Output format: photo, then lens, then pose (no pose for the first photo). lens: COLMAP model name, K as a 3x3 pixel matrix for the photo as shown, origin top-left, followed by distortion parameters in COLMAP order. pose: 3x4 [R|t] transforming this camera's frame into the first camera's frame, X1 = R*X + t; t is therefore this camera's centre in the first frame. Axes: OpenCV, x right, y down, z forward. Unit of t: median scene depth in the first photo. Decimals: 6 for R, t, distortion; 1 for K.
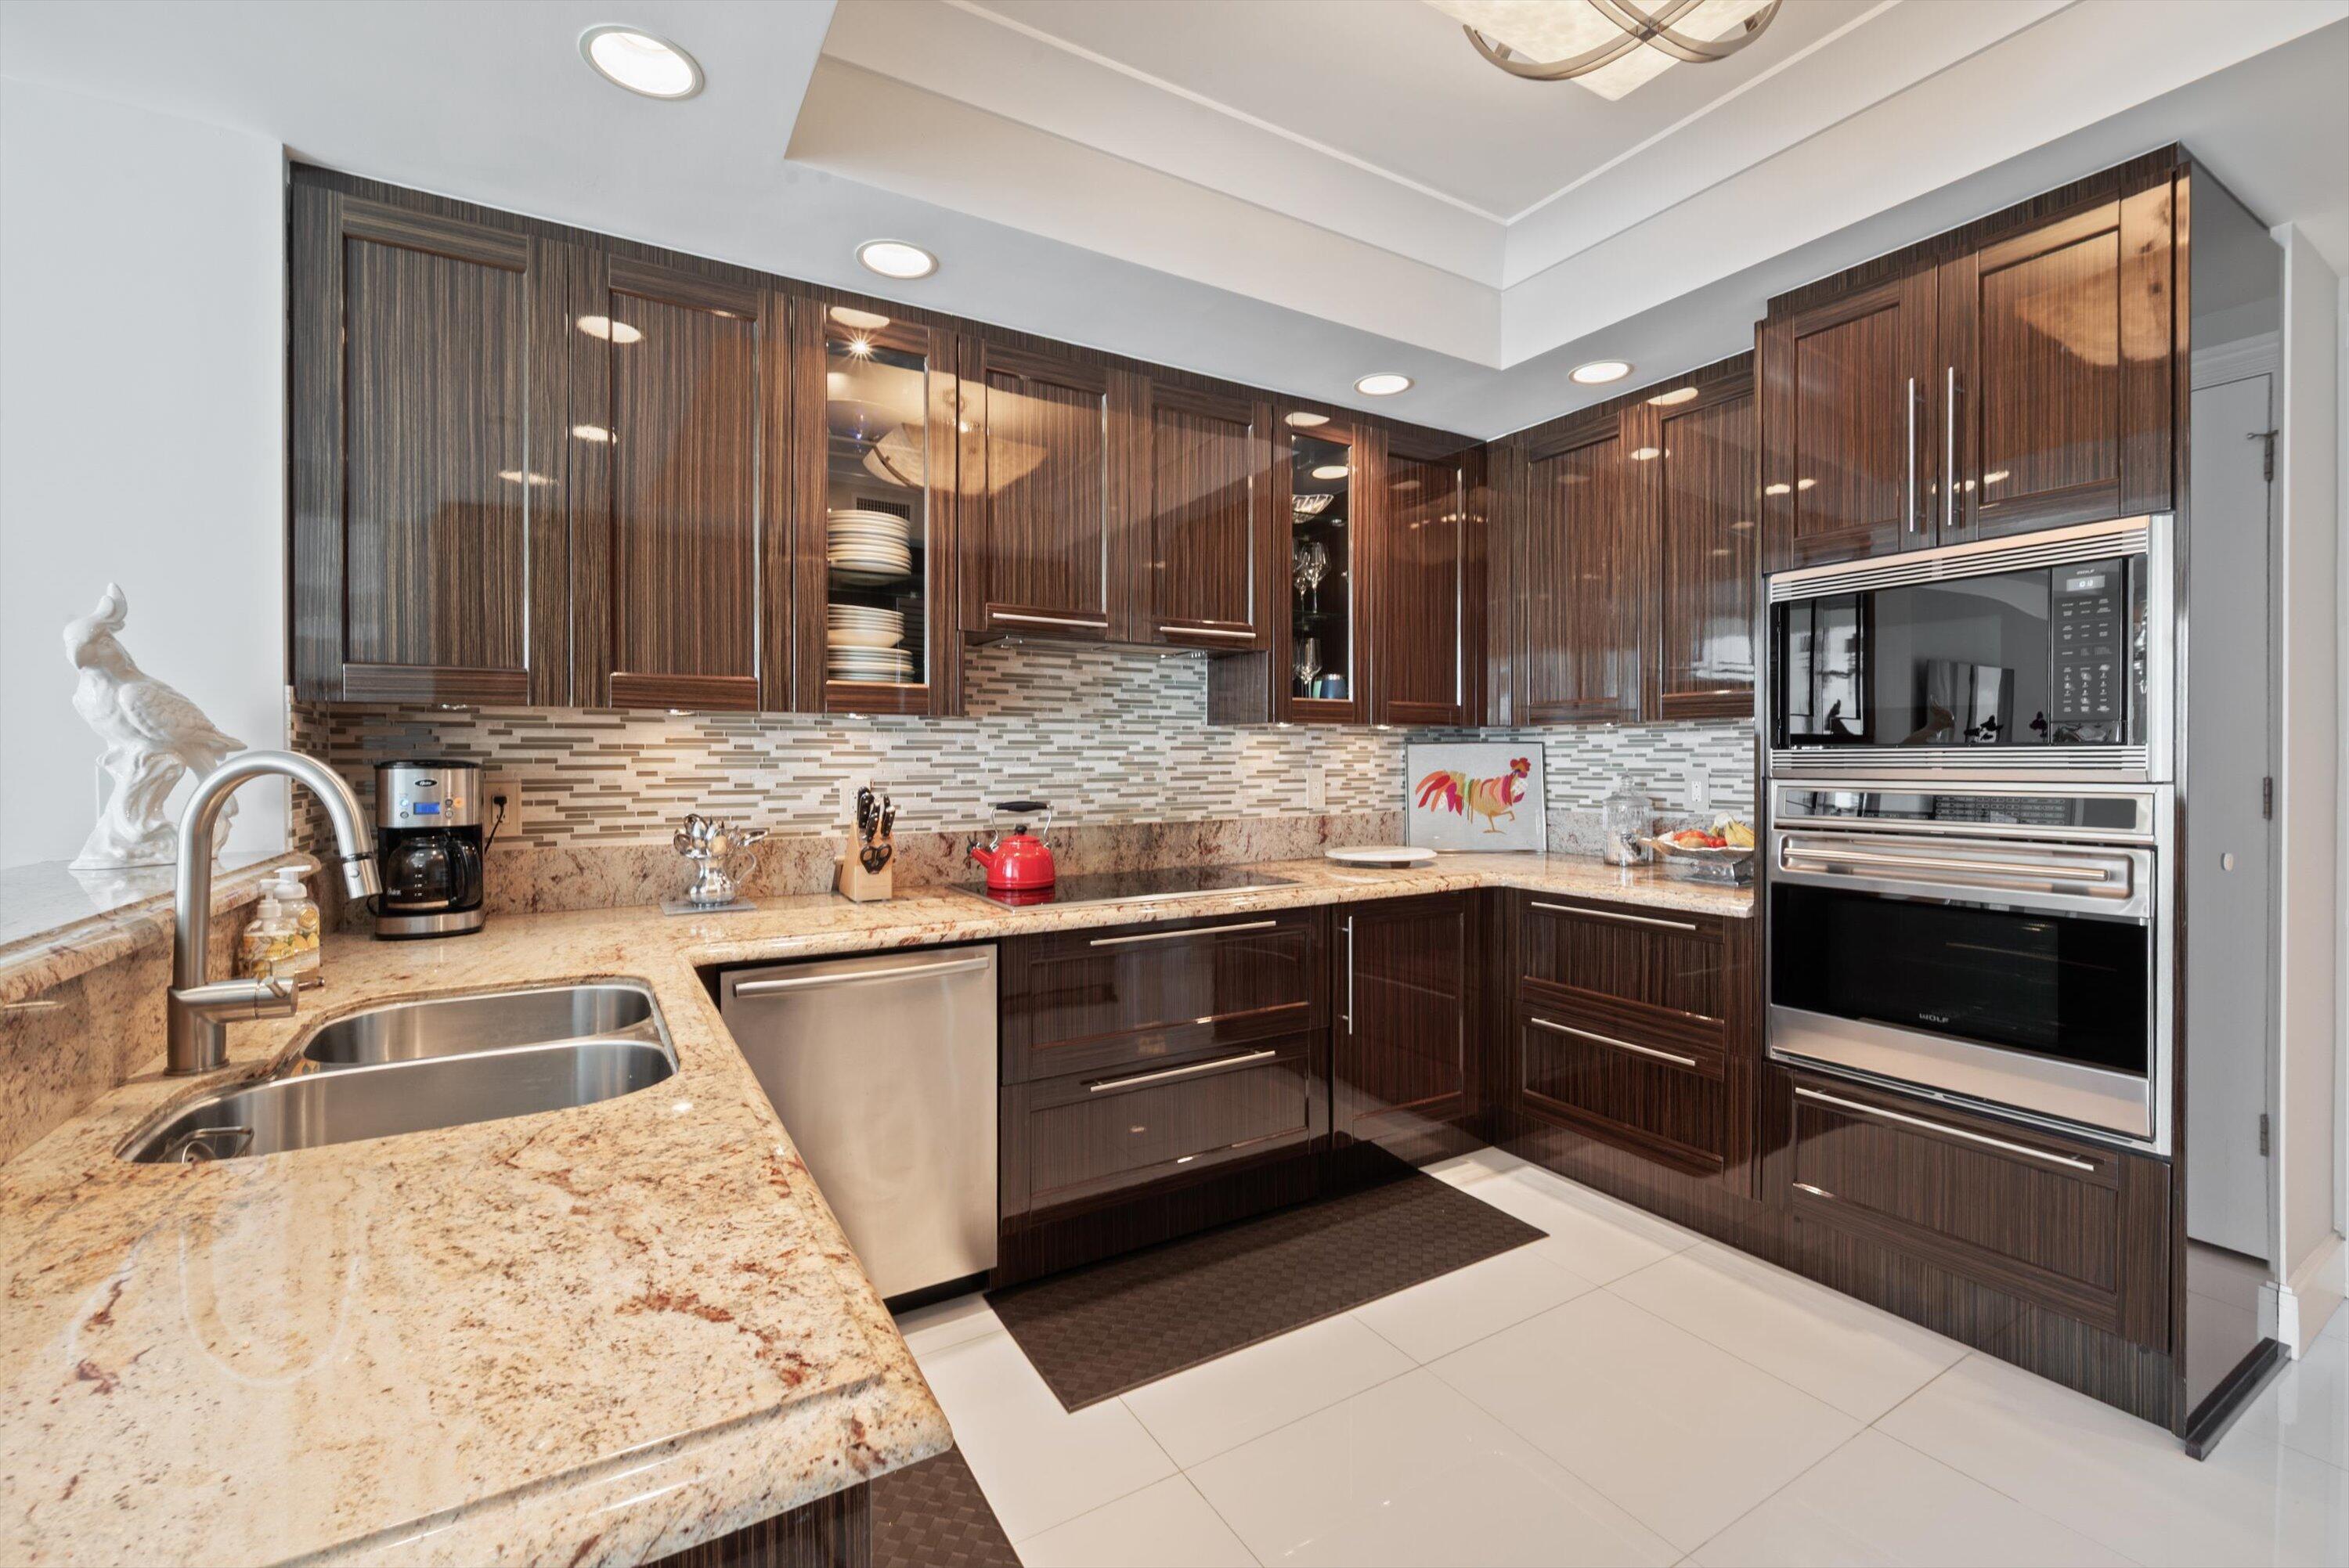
lens RADIAL K [[1009.1, 0, 1174.5], [0, 1009.1, 784.0], [0, 0, 1]] dist [0.000593, -0.000020]
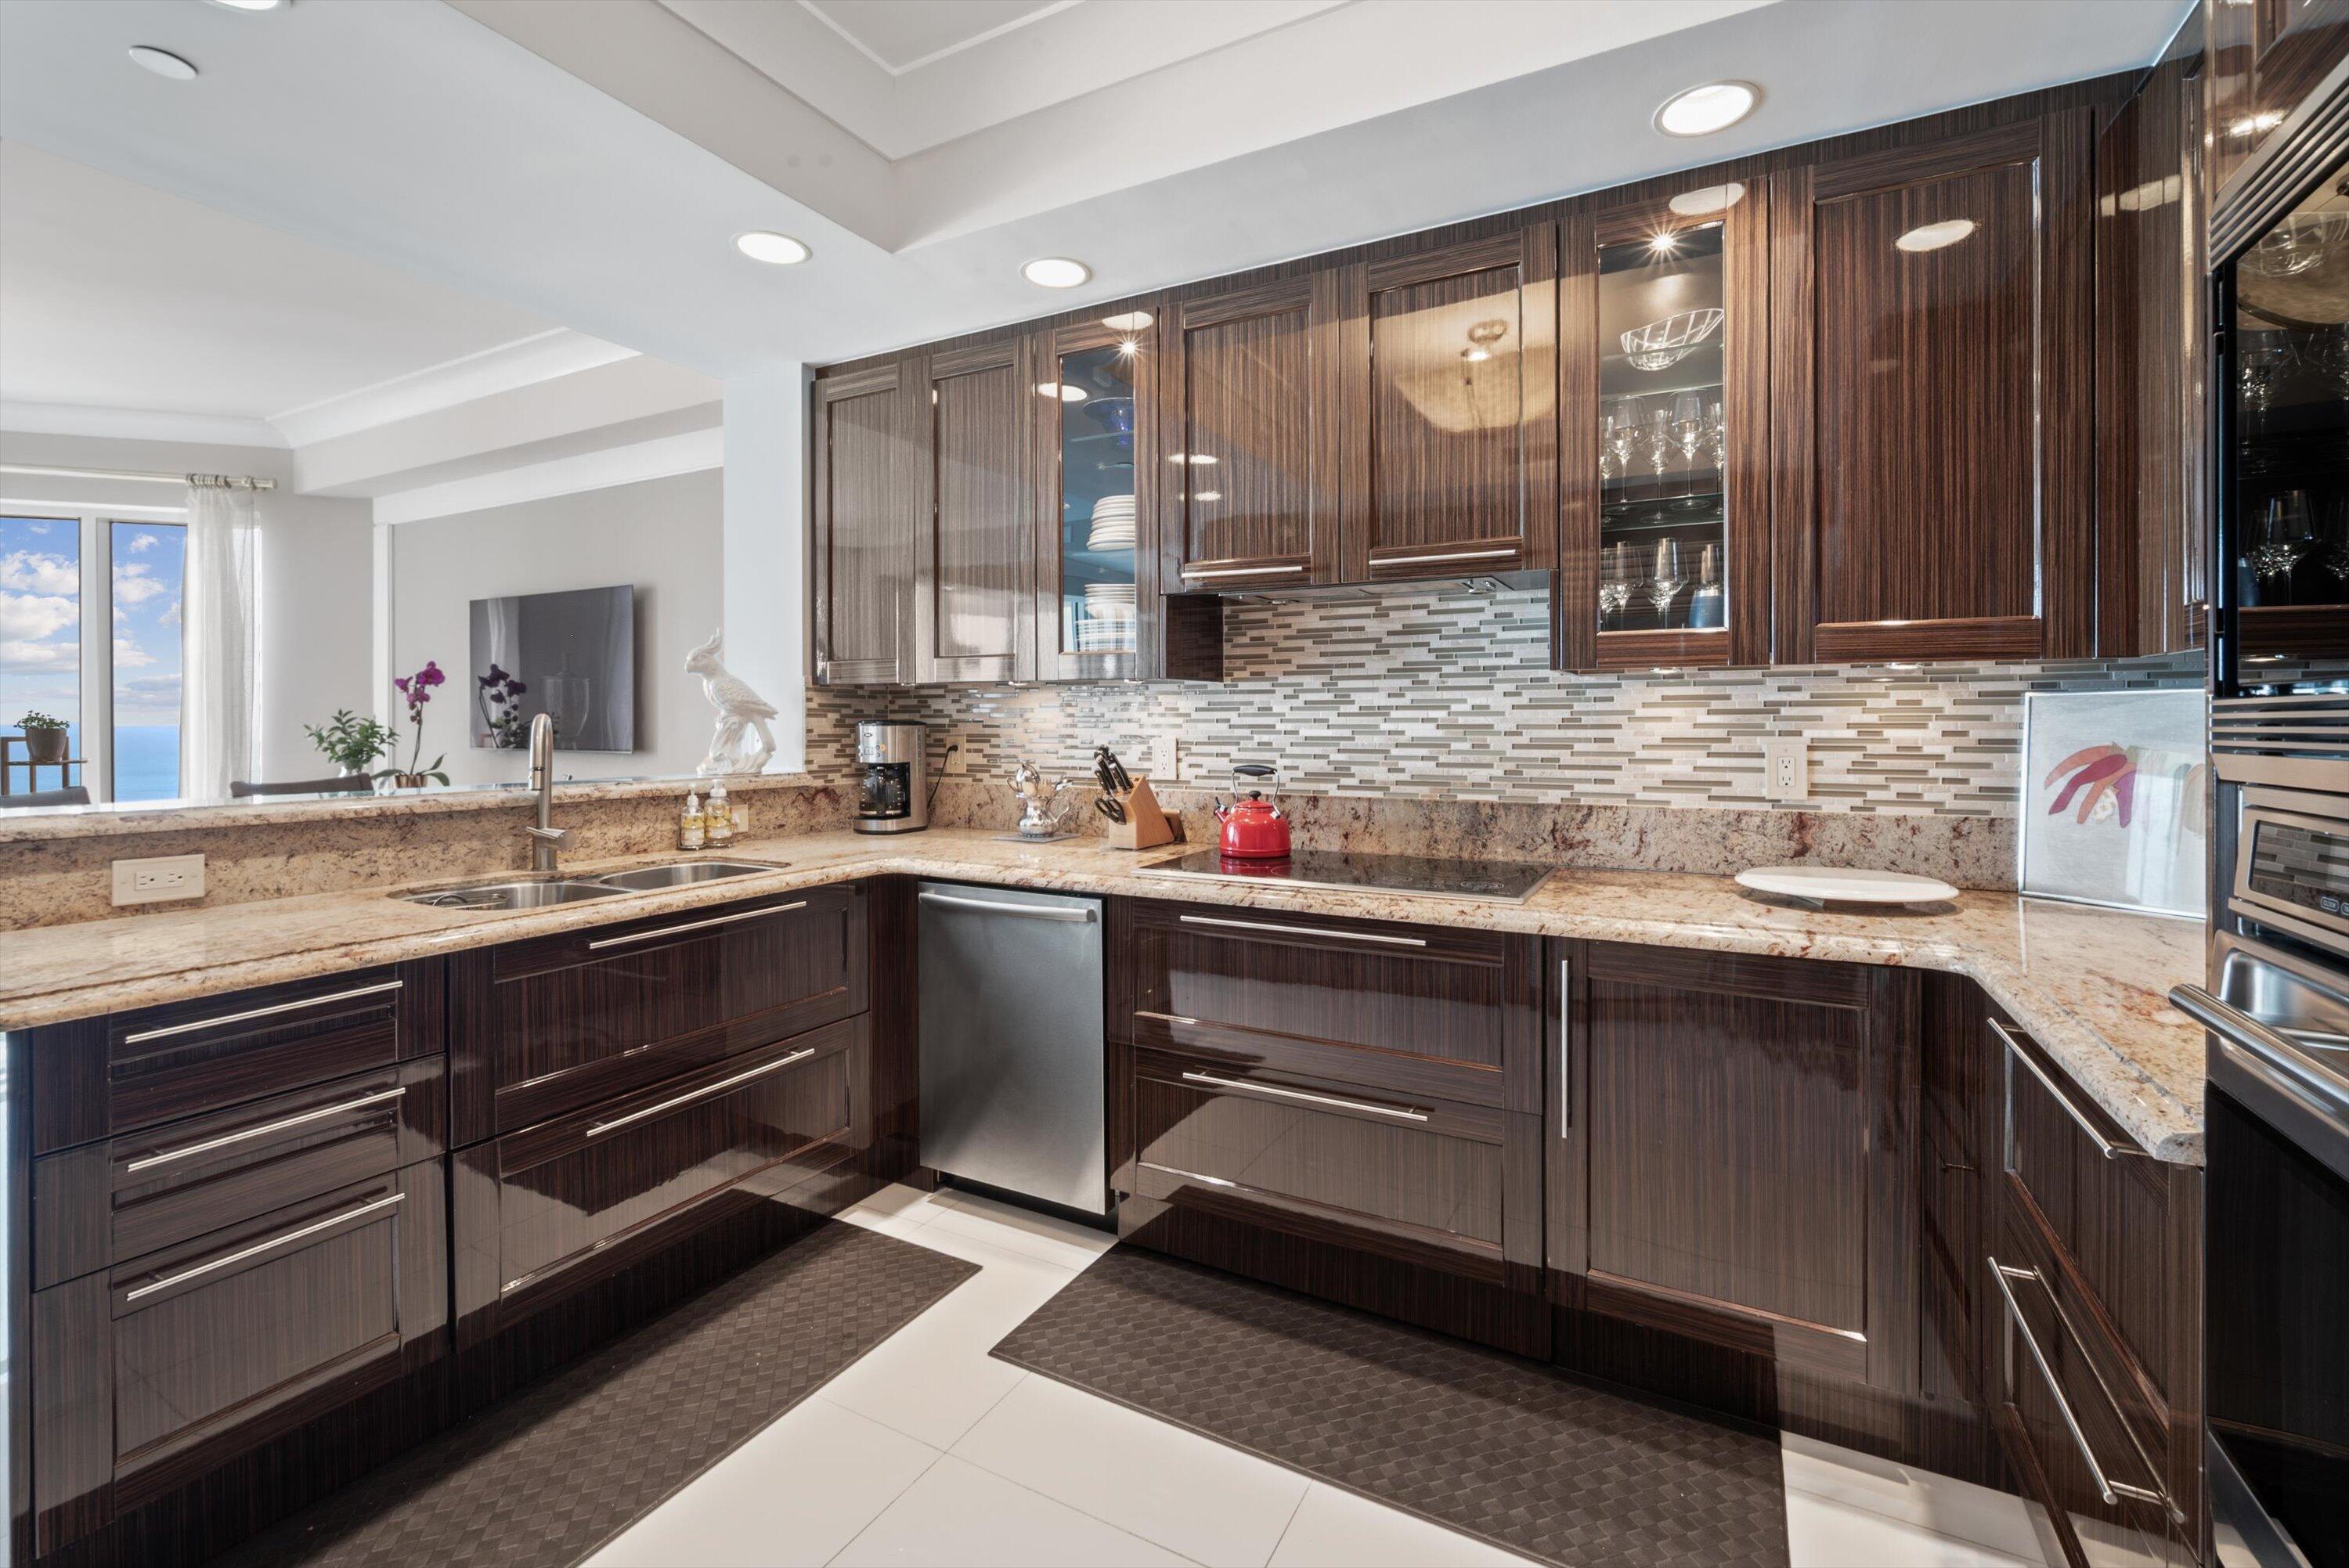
lens RADIAL K [[1008.1, 0, 1175.3], [0, 1008.1, 738.6], [0, 0, 1]] dist [-0.002045, 0.000444]
pose [[0.508545, 0.017149, -0.860865, 0.547950], [-0.023676, 0.999702, 0.005928, -0.009931], [0.860710, 0.017367, 0.508800, 0.397153]]
